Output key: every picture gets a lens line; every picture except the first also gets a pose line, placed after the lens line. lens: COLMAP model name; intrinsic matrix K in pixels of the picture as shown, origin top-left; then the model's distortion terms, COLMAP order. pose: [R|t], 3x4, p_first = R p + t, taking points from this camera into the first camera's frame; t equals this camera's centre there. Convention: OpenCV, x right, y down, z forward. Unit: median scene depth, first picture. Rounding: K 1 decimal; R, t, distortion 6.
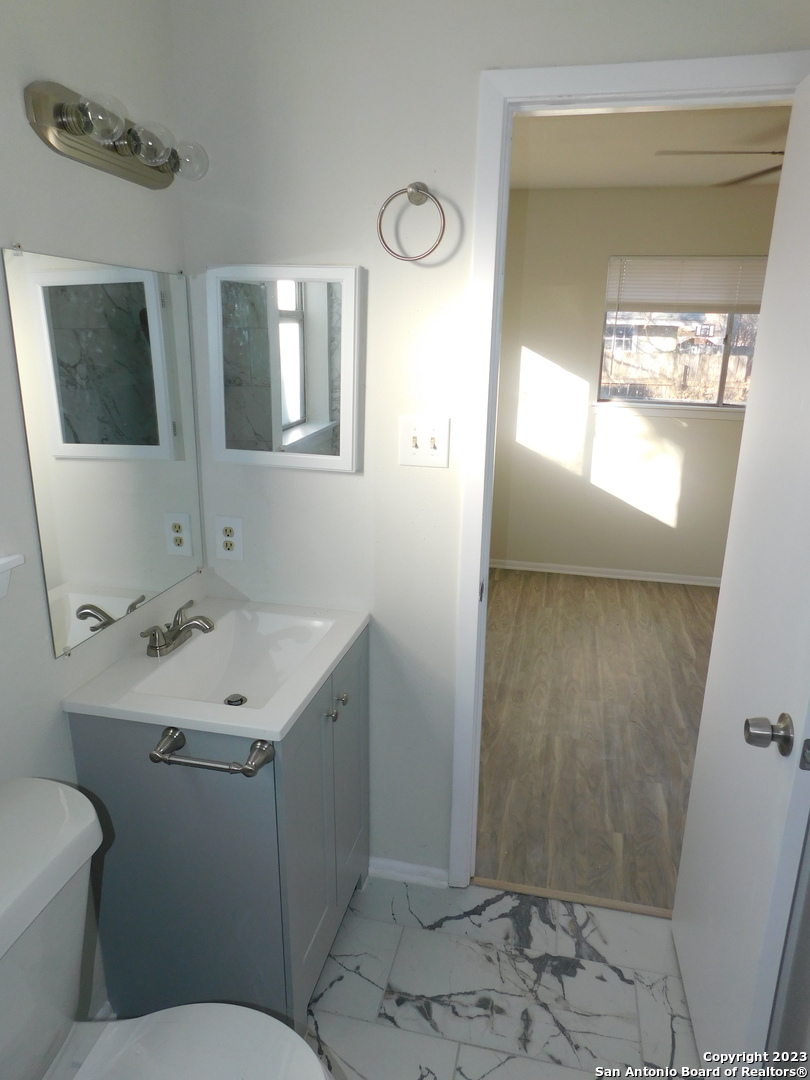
lens RADIAL K [[723.5, 0, 407.3], [0, 723.5, 542.5], [0, 0, 1]] dist [-0.051008, 0.055733]
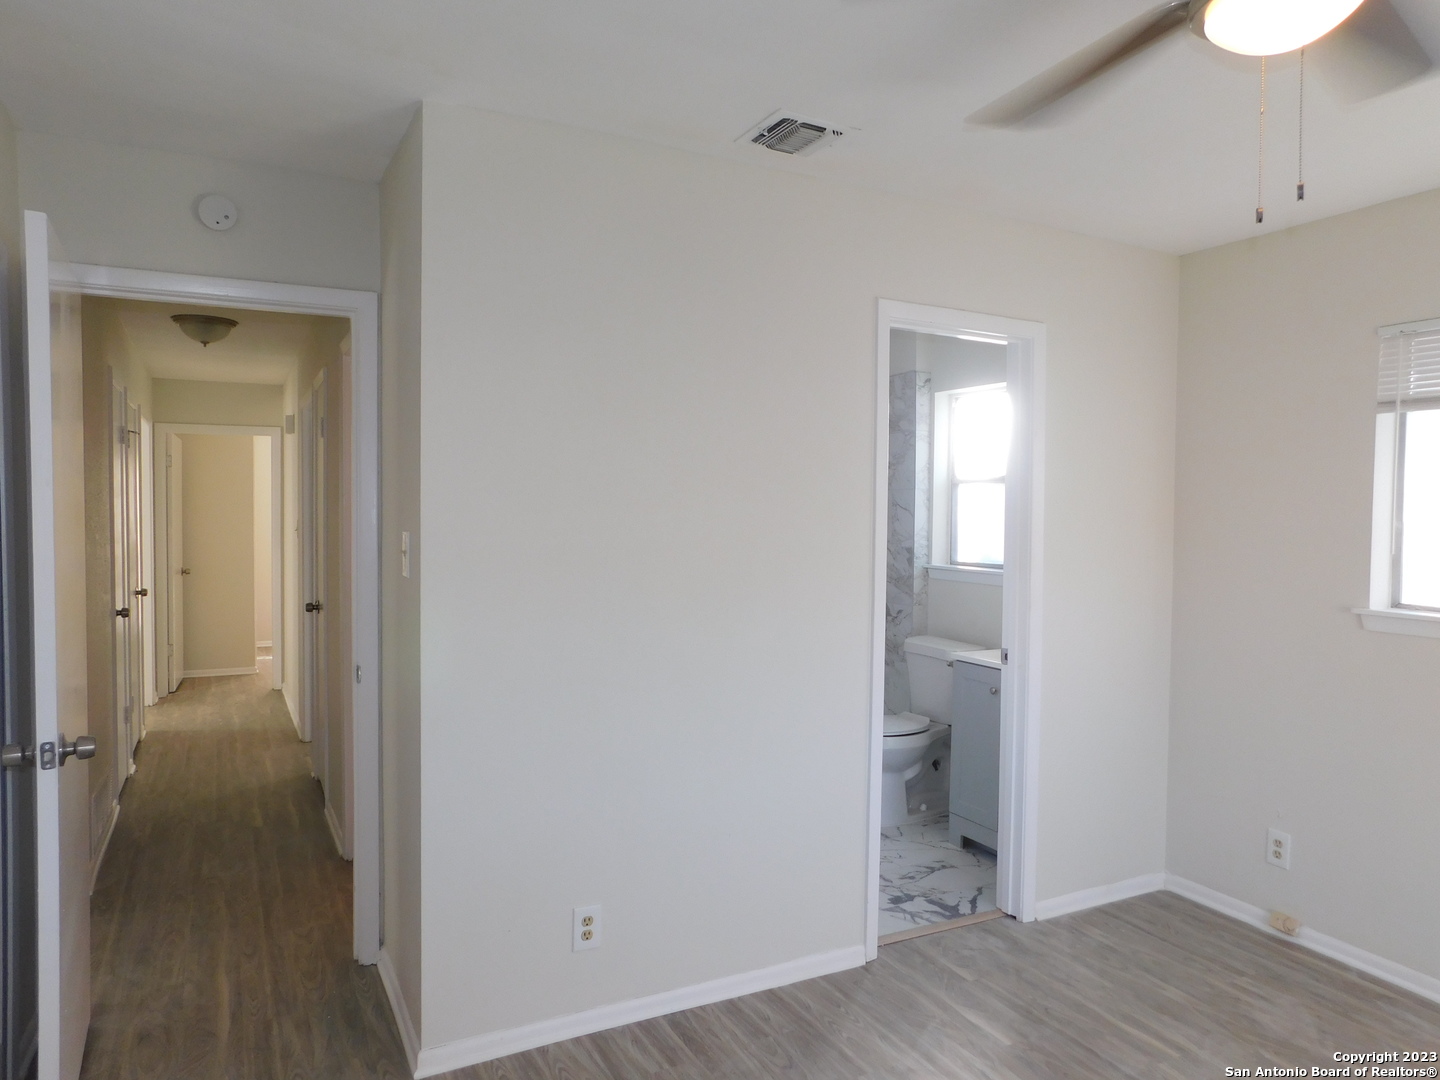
lens RADIAL K [[982.9, 0, 720.0], [0, 982.9, 540.0], [0, 0, 1]] dist [-0.049349, 0.066102]
pose [[-0.759472, 0.000176, -0.650540, 1.786337], [-0.202718, 0.950145, 0.236919, -0.498285], [0.618149, 0.311809, -0.721572, 1.983641]]
